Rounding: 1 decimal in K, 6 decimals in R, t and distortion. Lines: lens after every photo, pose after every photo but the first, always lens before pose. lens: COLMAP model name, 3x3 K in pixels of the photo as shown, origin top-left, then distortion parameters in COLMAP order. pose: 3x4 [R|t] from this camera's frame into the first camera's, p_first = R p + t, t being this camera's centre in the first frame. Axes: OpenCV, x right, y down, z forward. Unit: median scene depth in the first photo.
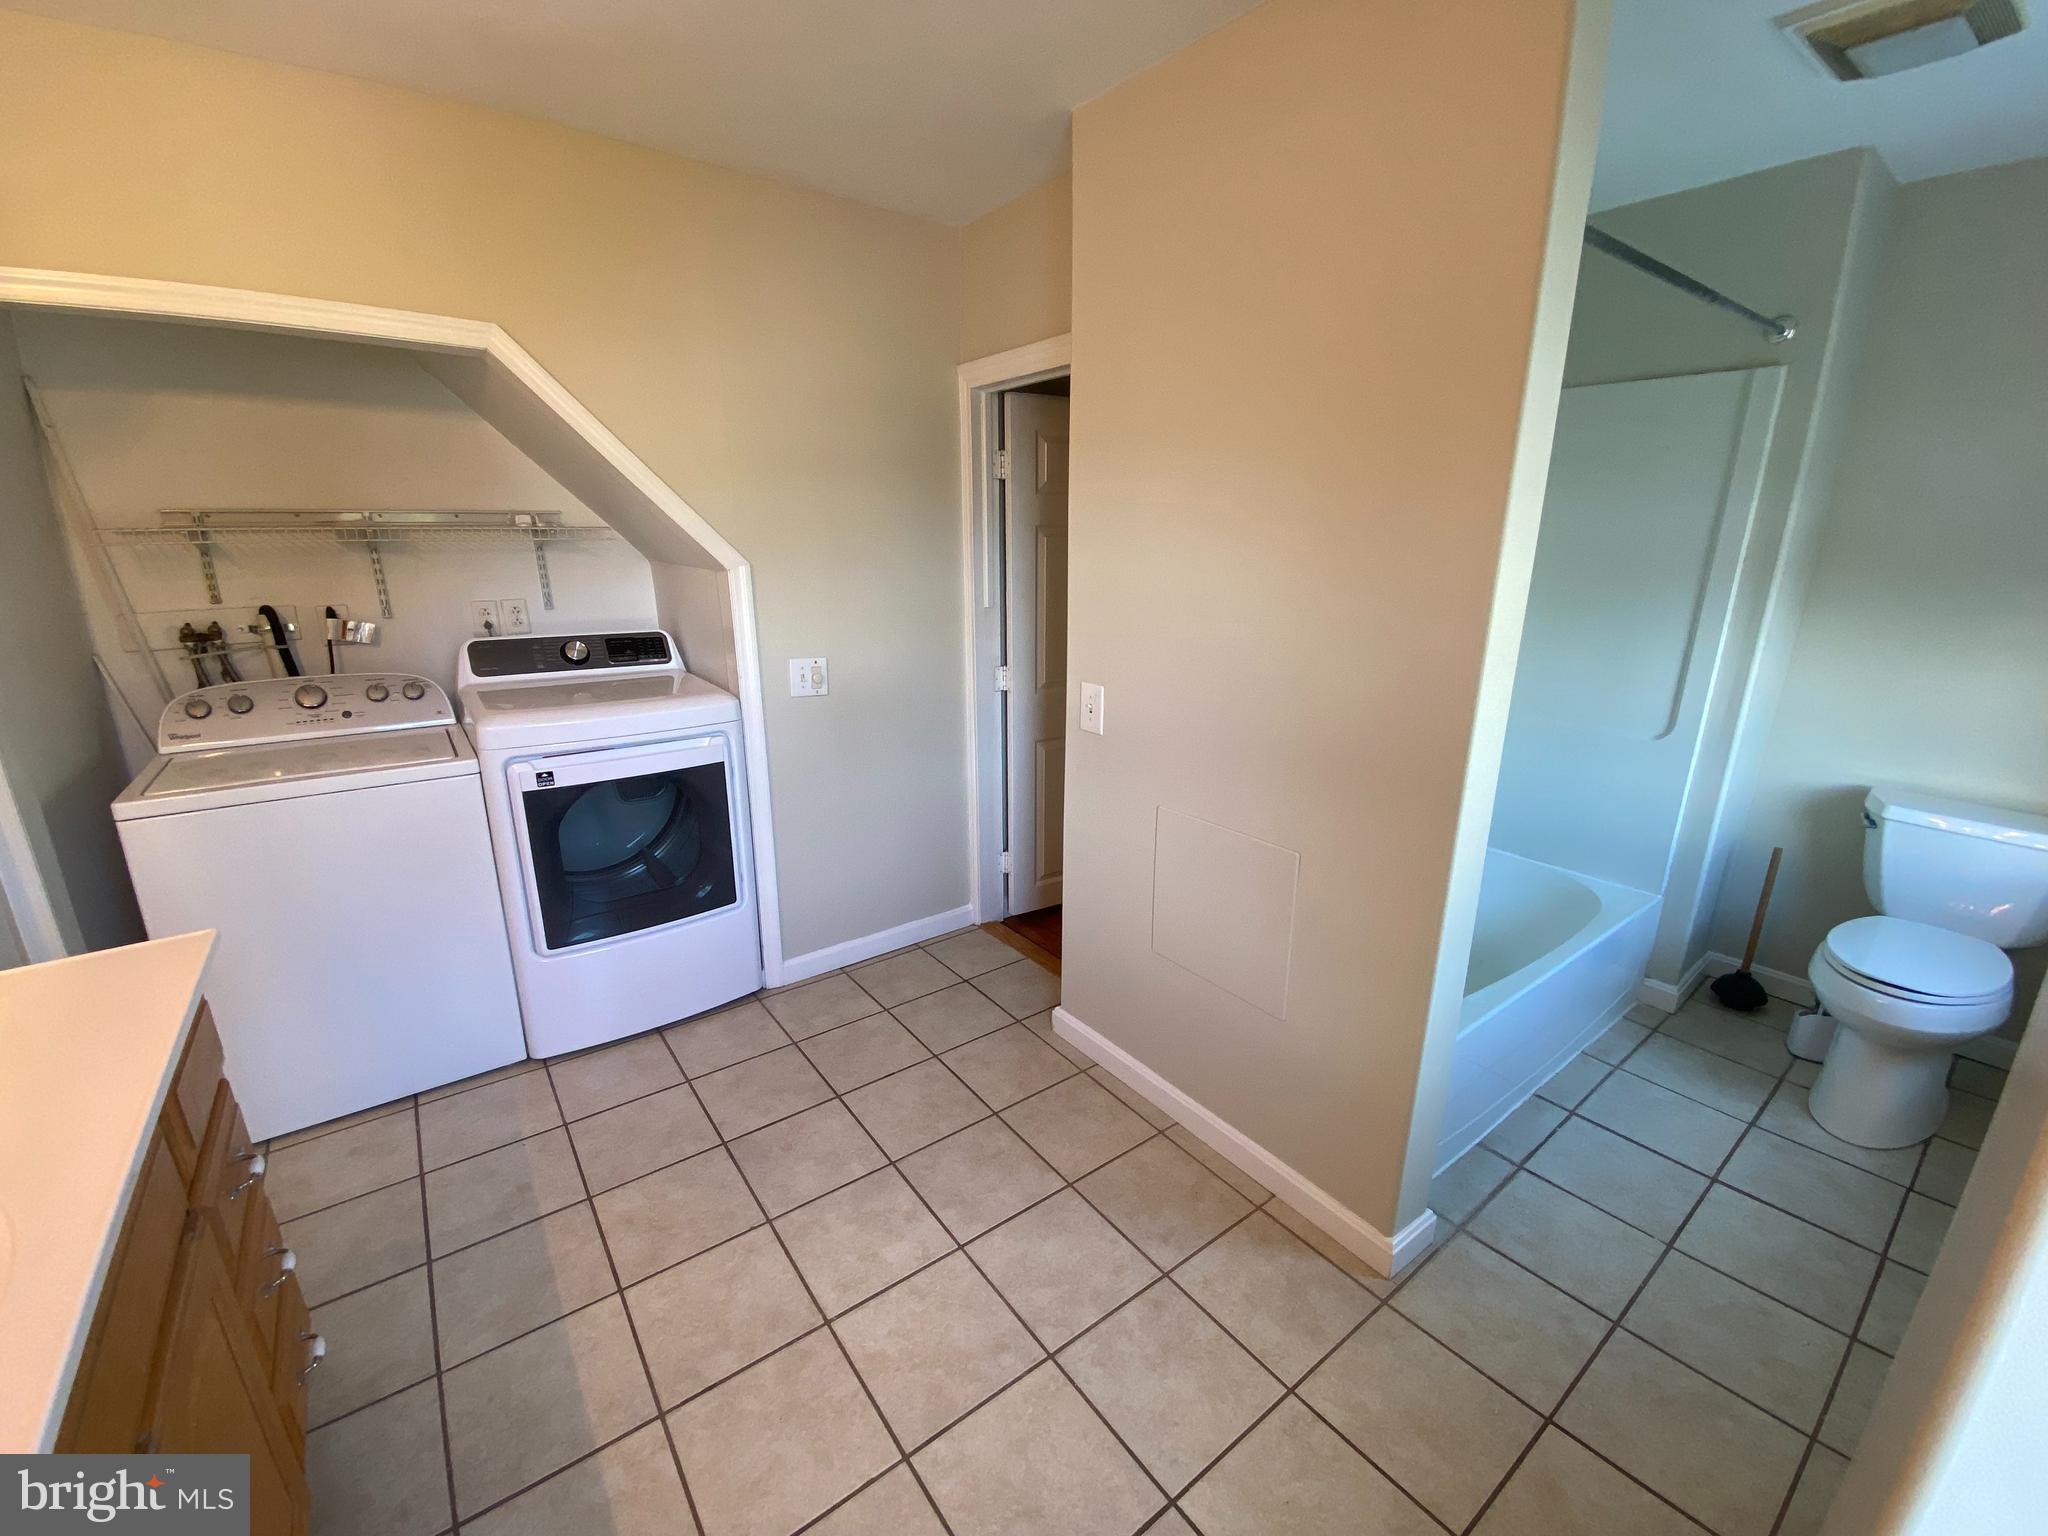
lens RADIAL K [[821.2, 0, 1024.0], [0, 821.2, 768.0], [0, 0, 1]] dist [0.021533, -0.023292]
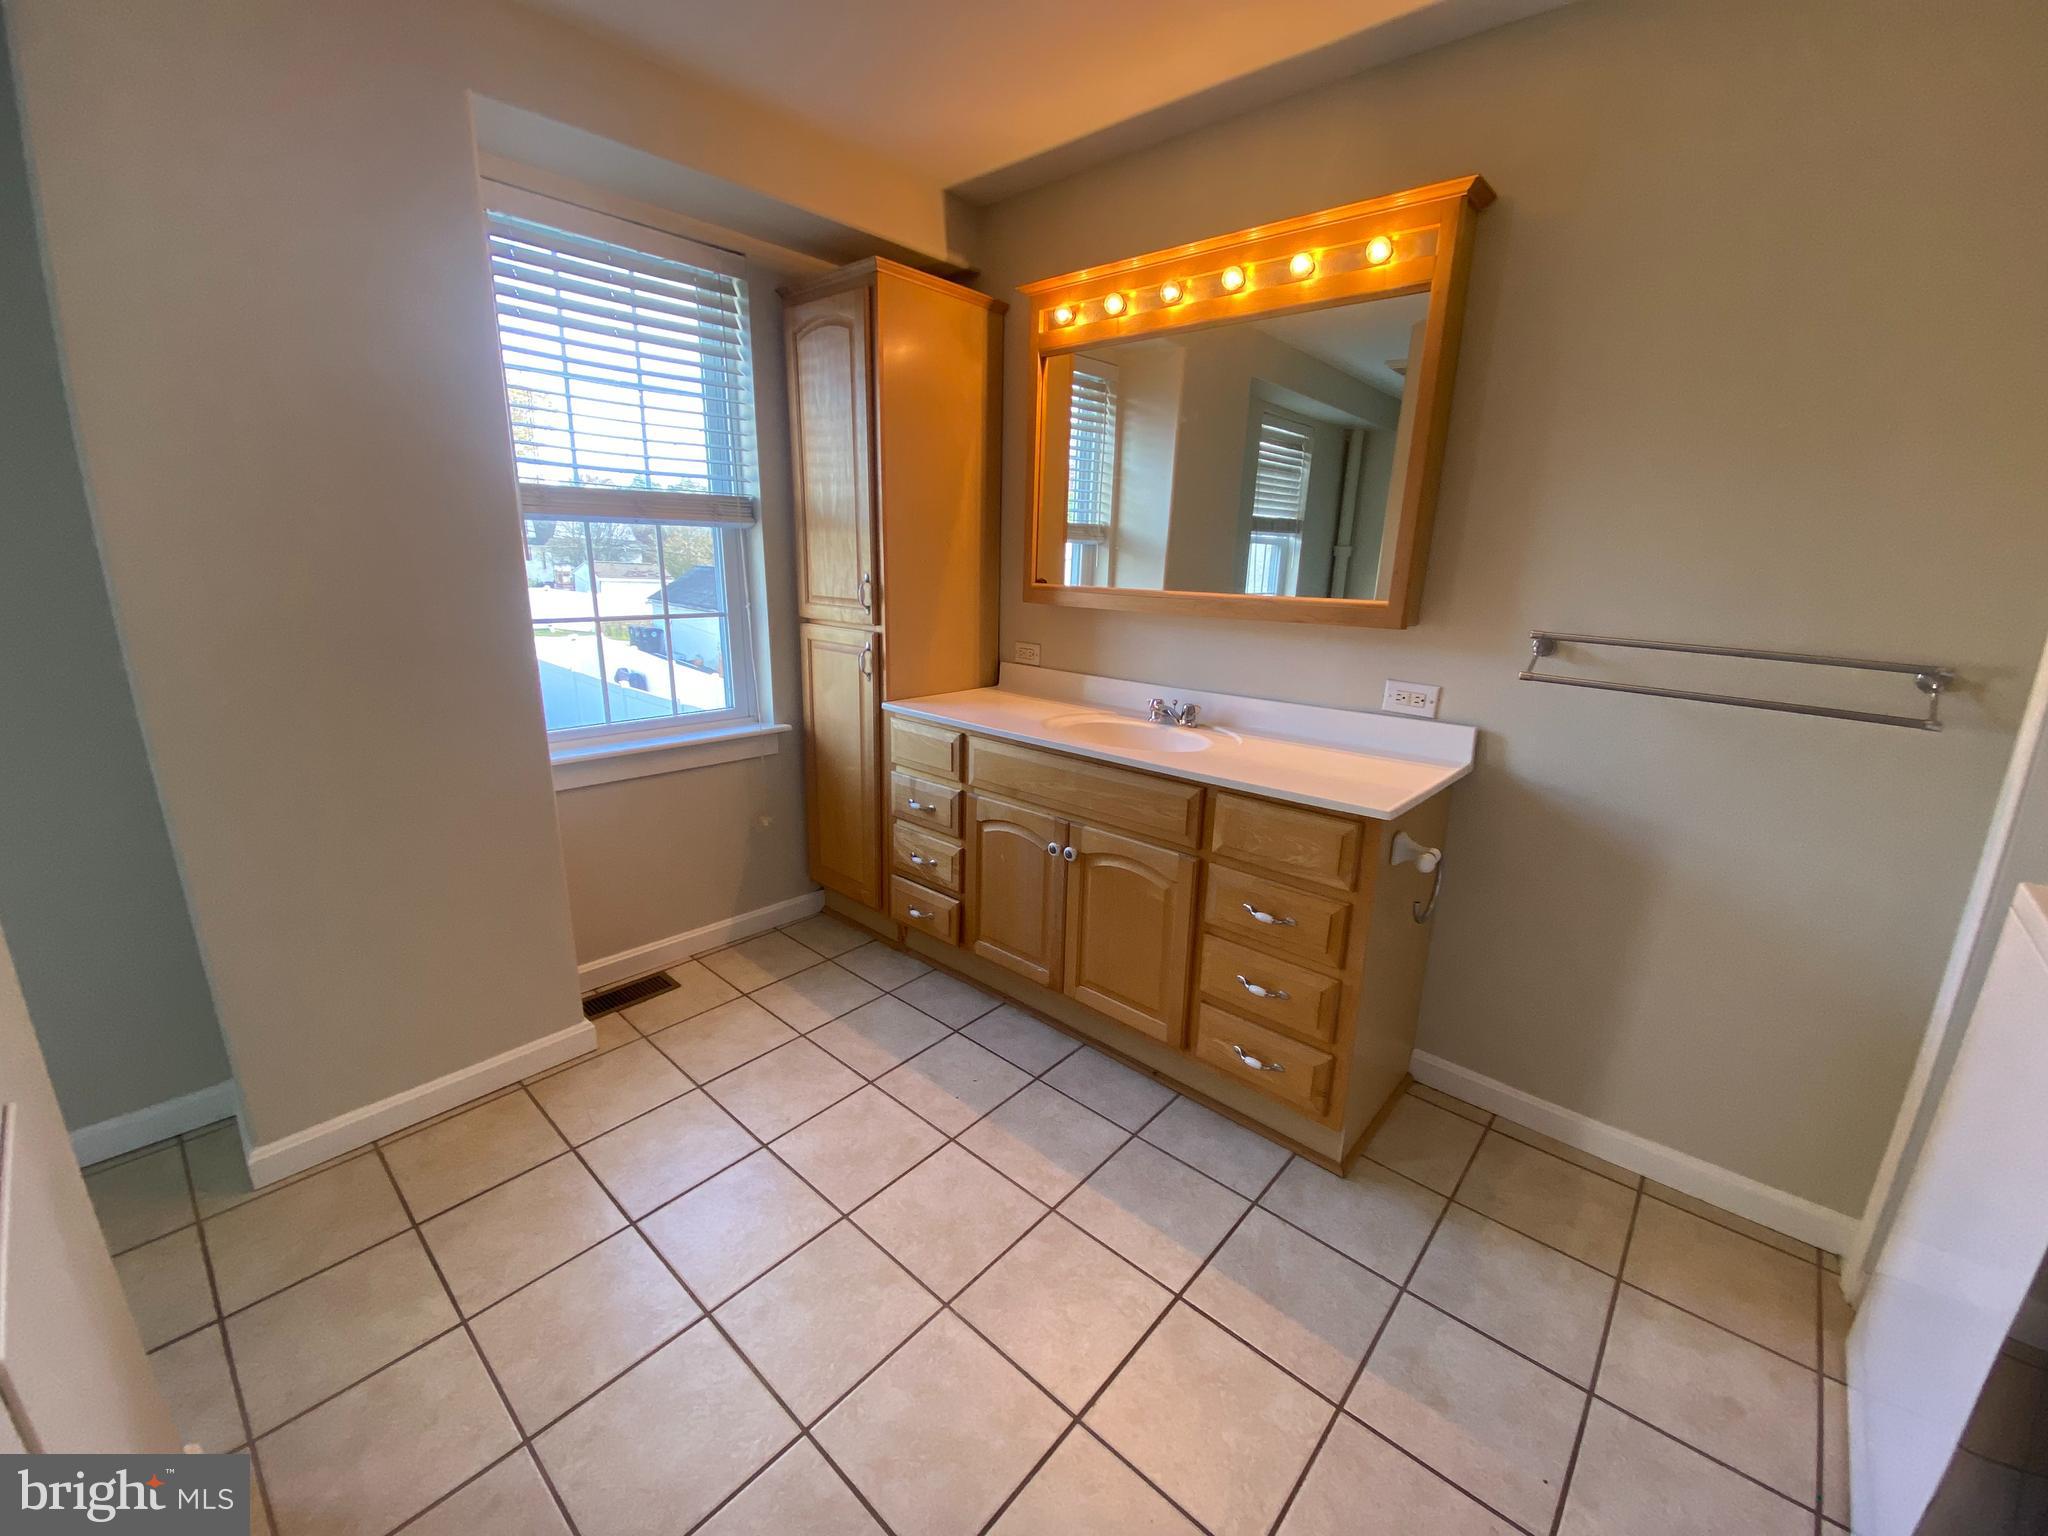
lens RADIAL K [[821.2, 0, 1024.0], [0, 821.2, 768.0], [0, 0, 1]] dist [0.021533, -0.023292]
pose [[-0.979933, 0.025017, -0.197751, -0.146214], [-0.079927, 0.859526, 0.504803, -0.340321], [0.182601, 0.510479, -0.840279, 1.441720]]
